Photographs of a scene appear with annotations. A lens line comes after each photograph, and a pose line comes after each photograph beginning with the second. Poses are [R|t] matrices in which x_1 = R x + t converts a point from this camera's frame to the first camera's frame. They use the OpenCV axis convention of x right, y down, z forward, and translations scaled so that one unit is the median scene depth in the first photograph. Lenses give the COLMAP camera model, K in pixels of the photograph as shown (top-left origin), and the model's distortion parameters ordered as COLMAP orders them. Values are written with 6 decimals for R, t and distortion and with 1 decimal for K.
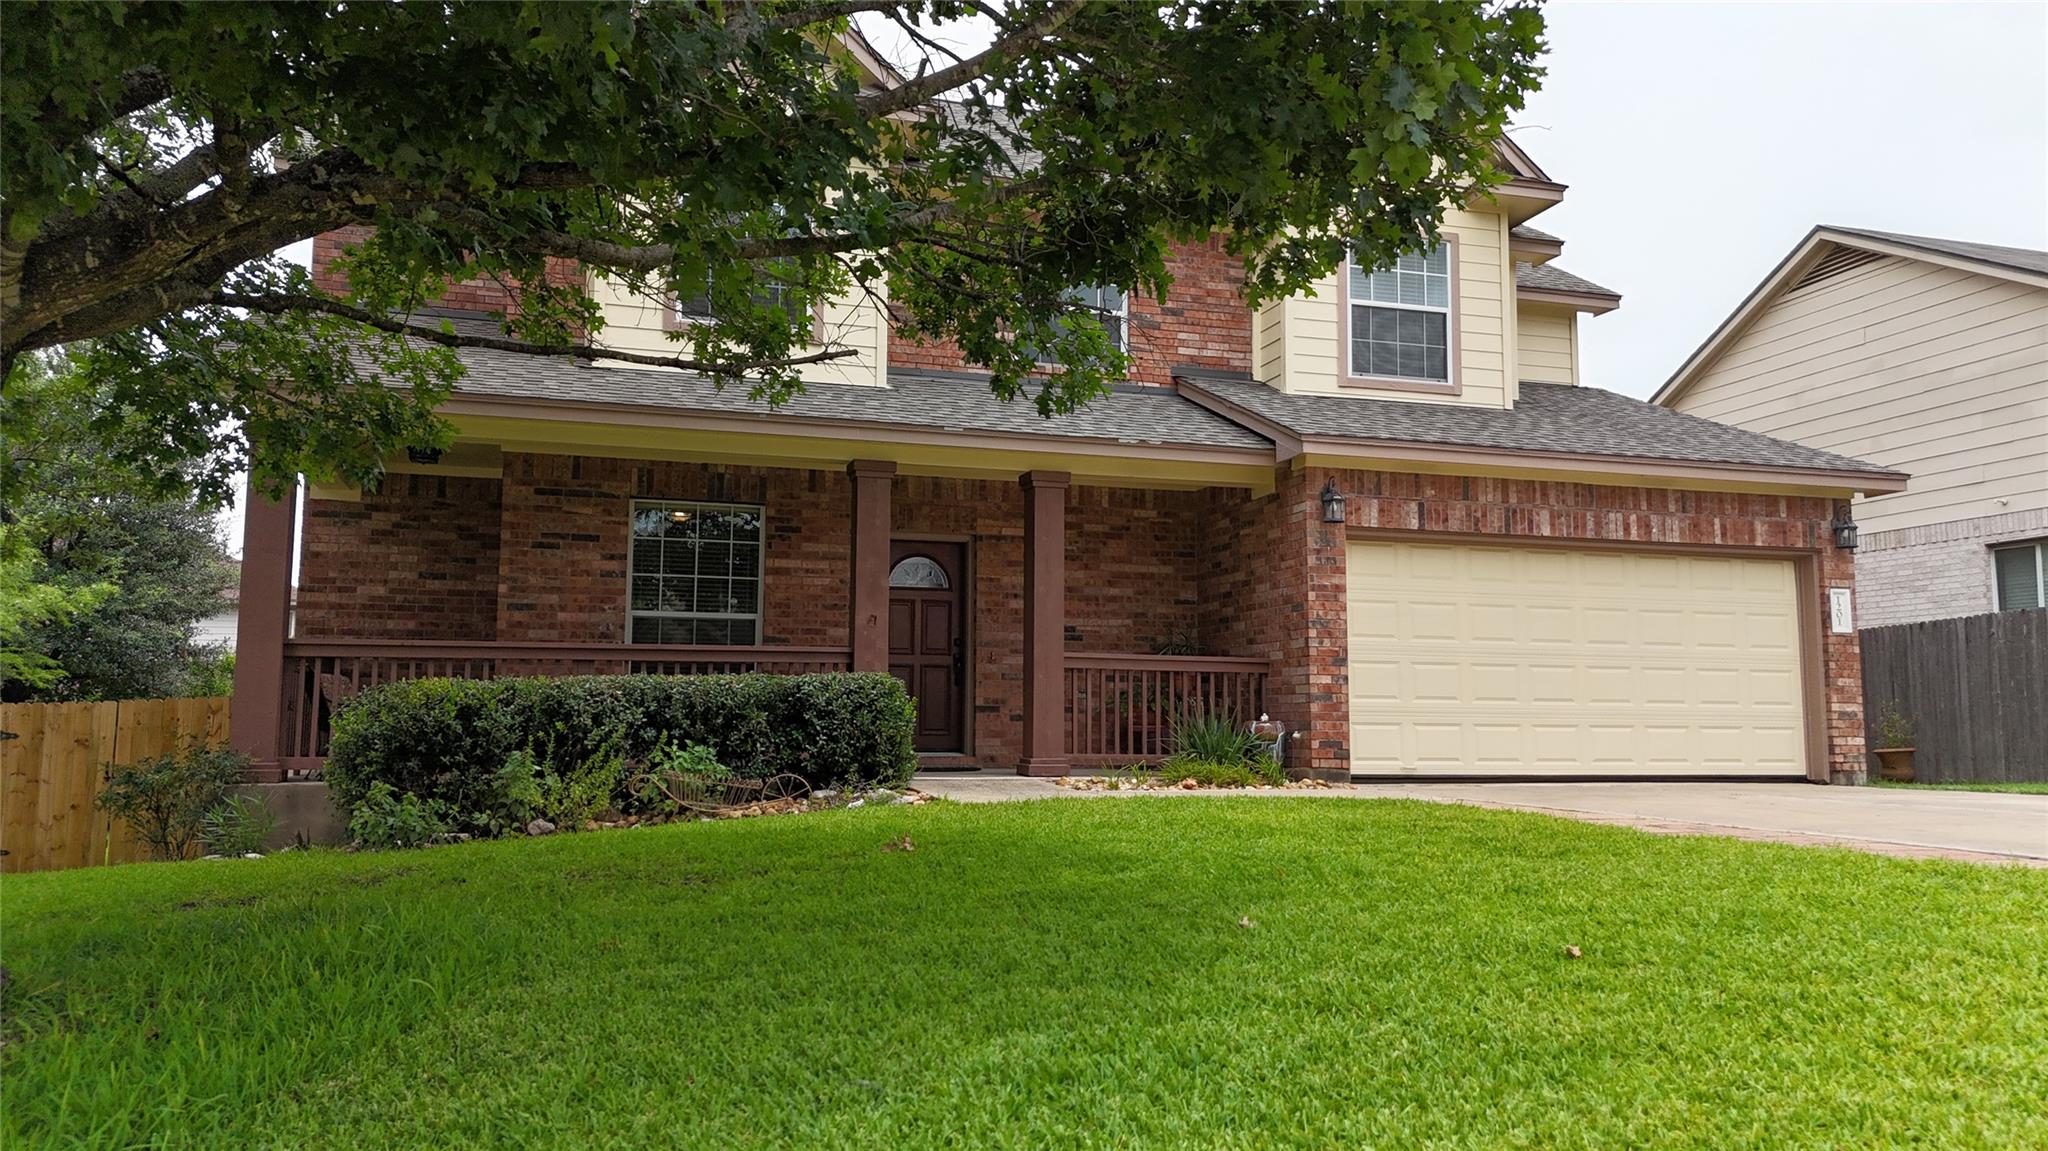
lens RADIAL K [[1484.2, 0, 1024.0], [0, 1484.2, 575.5], [0, 0, 1]] dist [0.109050, -0.116294]
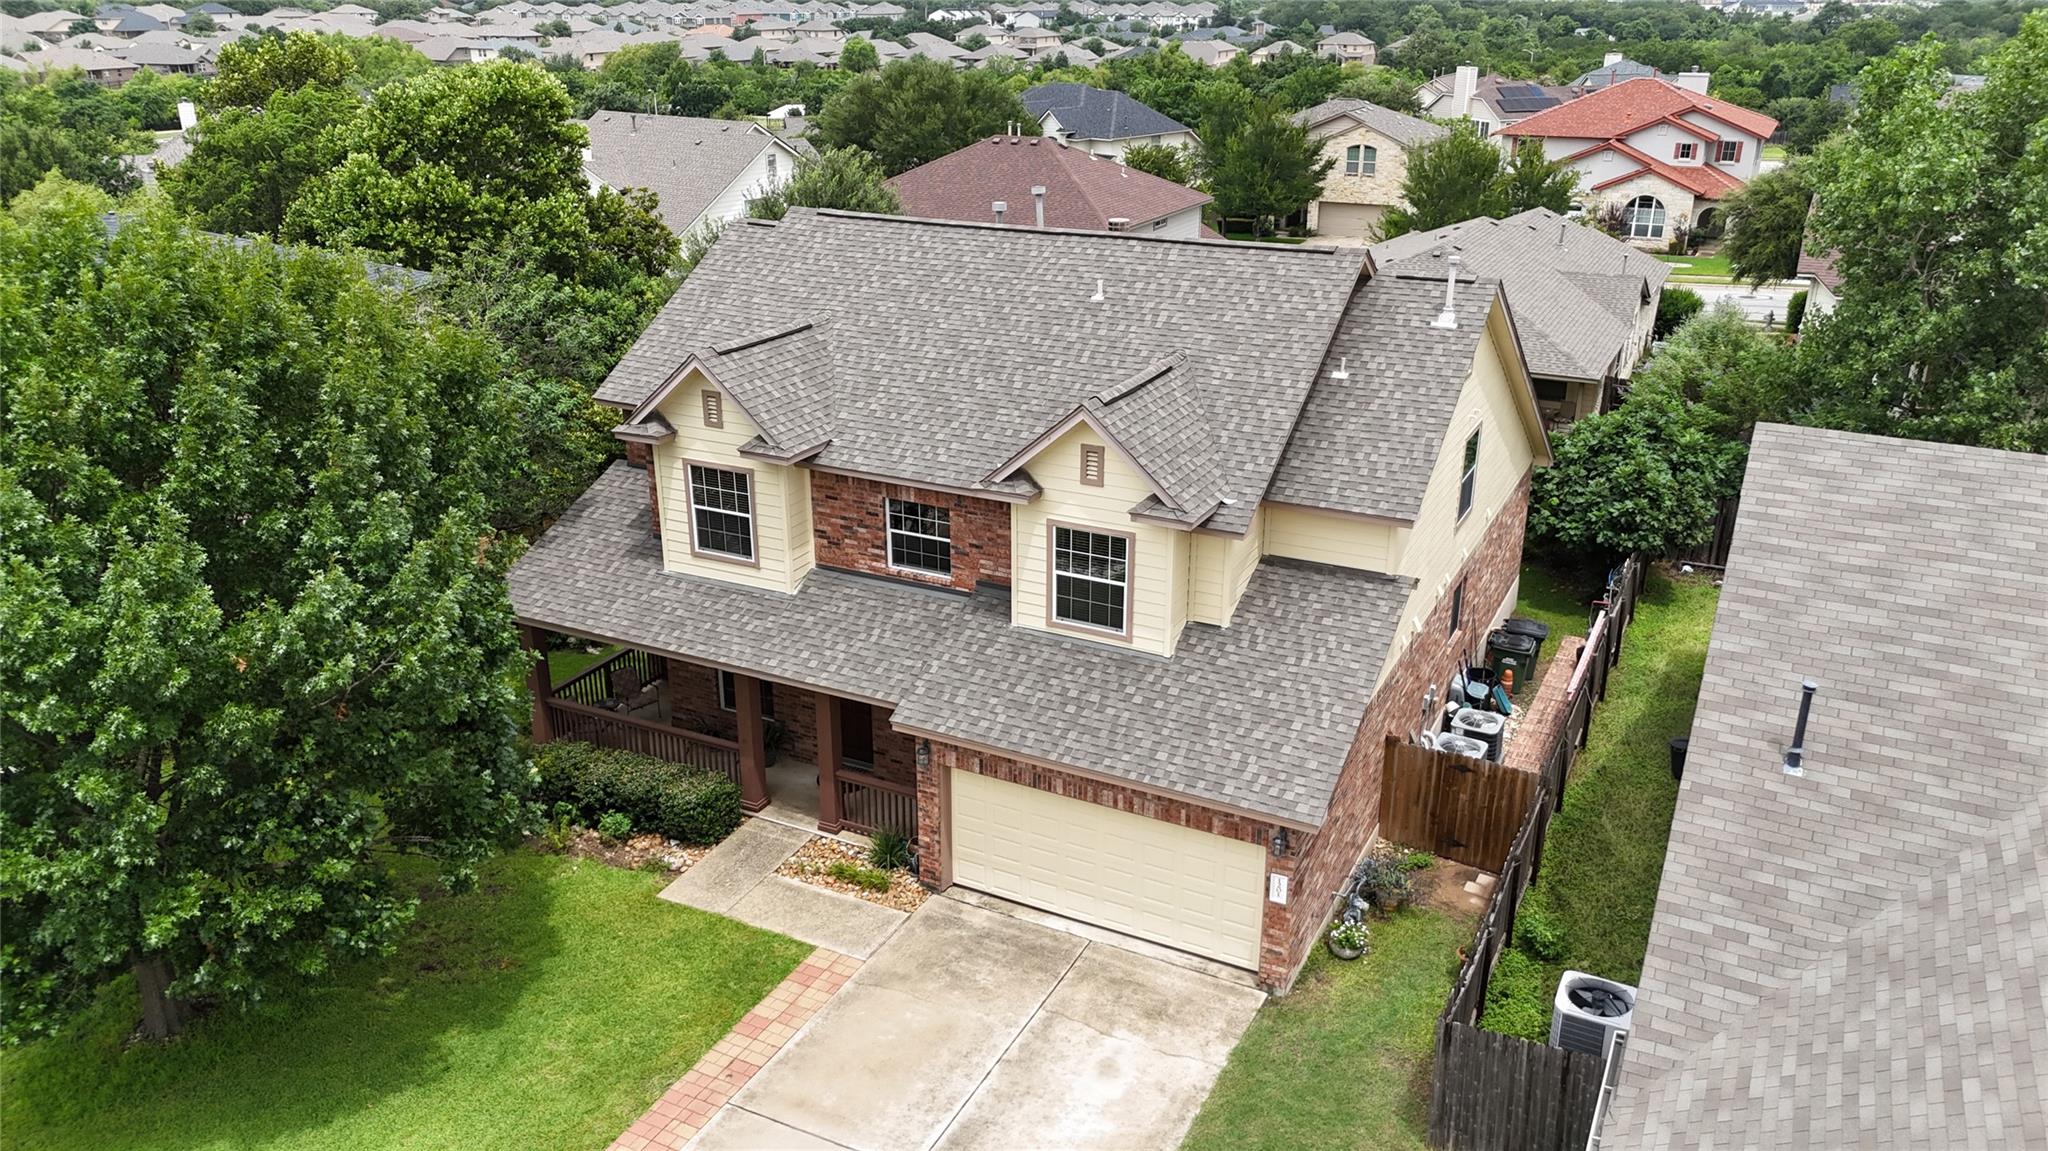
lens RADIAL K [[1462.9, 0, 1024.0], [0, 1462.9, 575.5], [0, 0, 1]] dist [0.181104, -0.108917]
pose [[0.726740, 0.244438, -0.641949, 1.208230], [0.076298, 0.900035, 0.429087, -0.863505], [0.682662, -0.360815, 0.635441, 0.080570]]
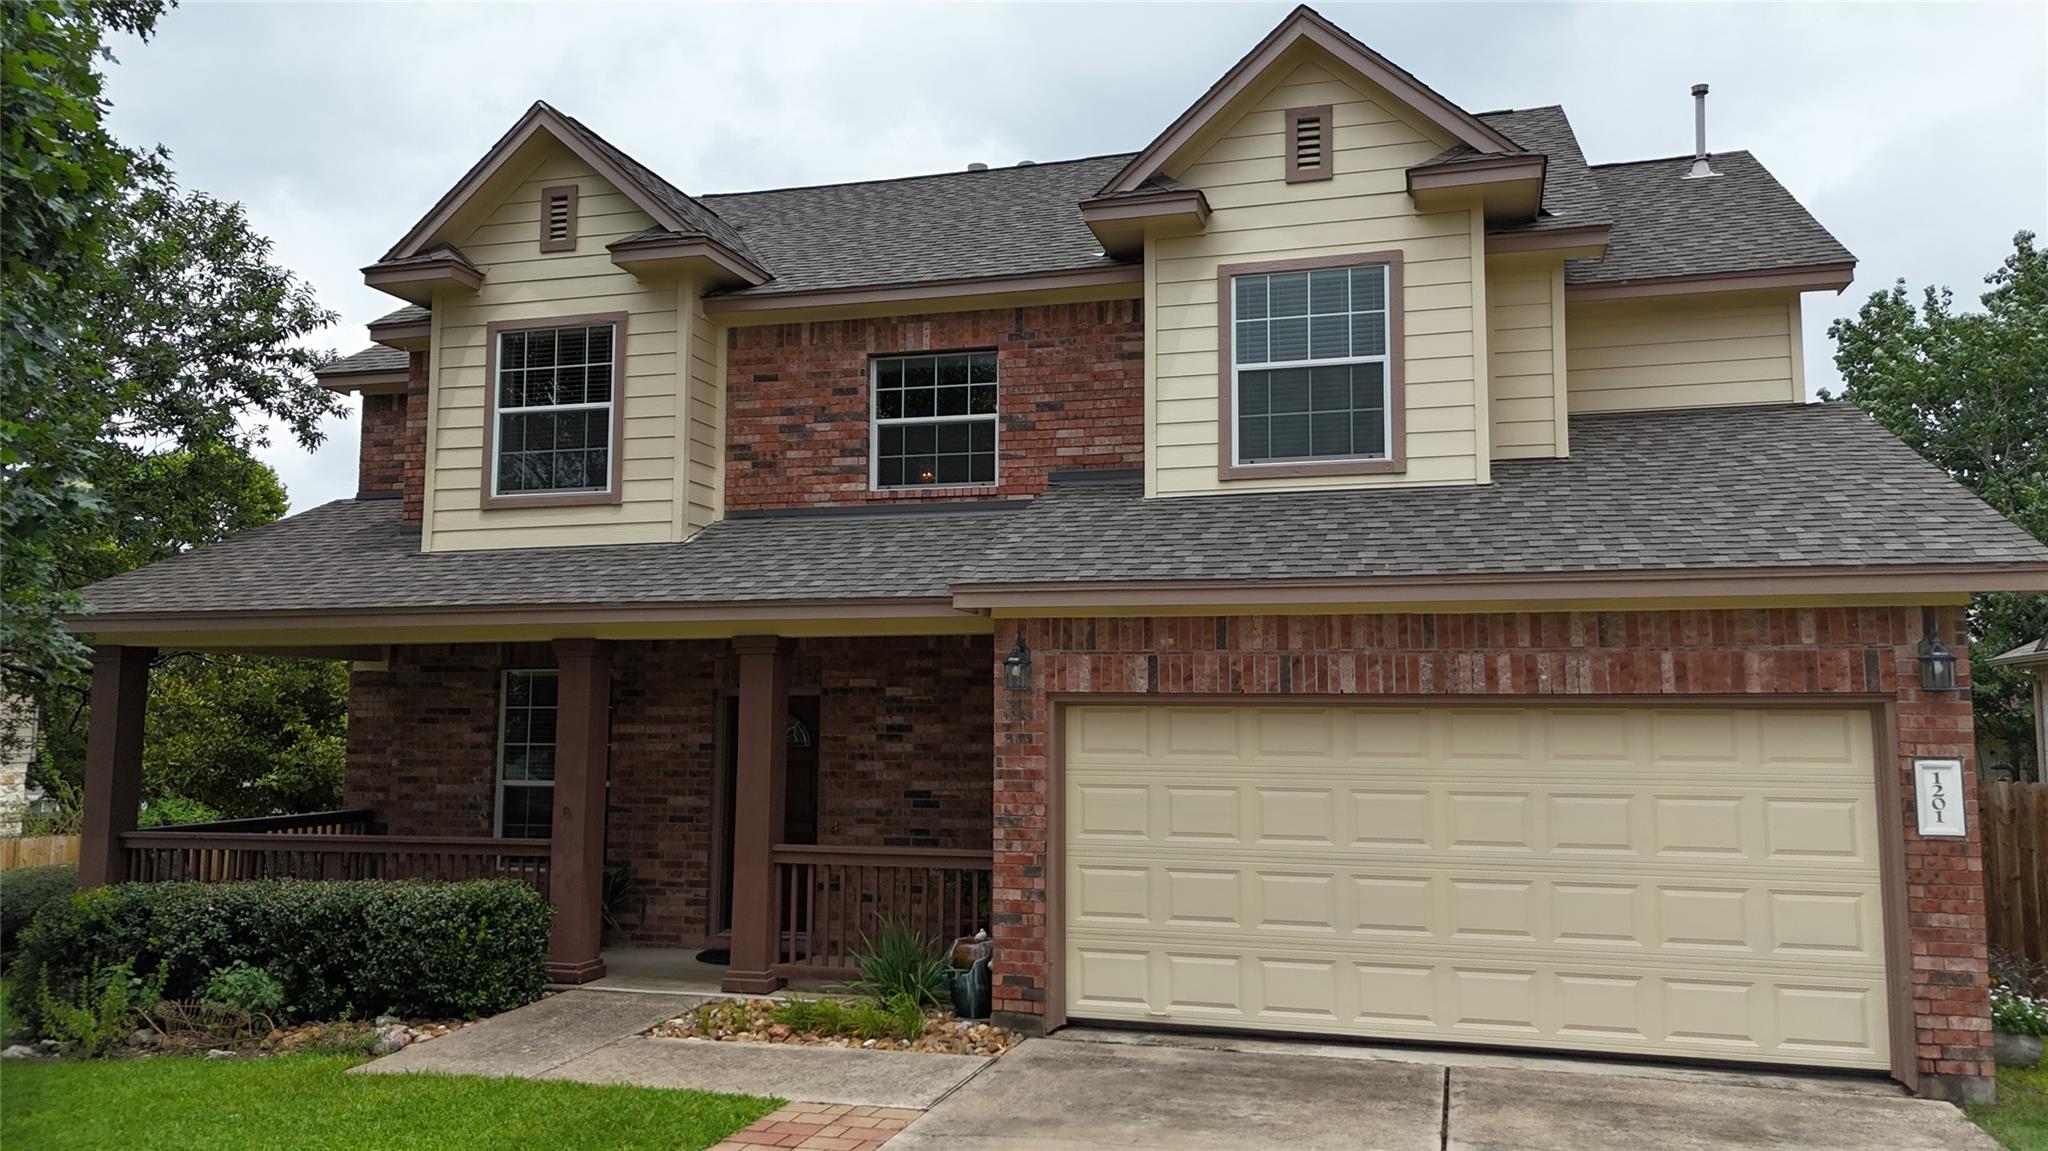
lens RADIAL K [[1484.2, 0, 1024.0], [0, 1484.2, 575.5], [0, 0, 1]] dist [0.109050, -0.116294]
pose [[0.841644, -0.057920, -0.536917, 0.578533], [0.056149, 0.998229, -0.019666, -0.073671], [0.537105, -0.013595, 0.843406, 0.319252]]
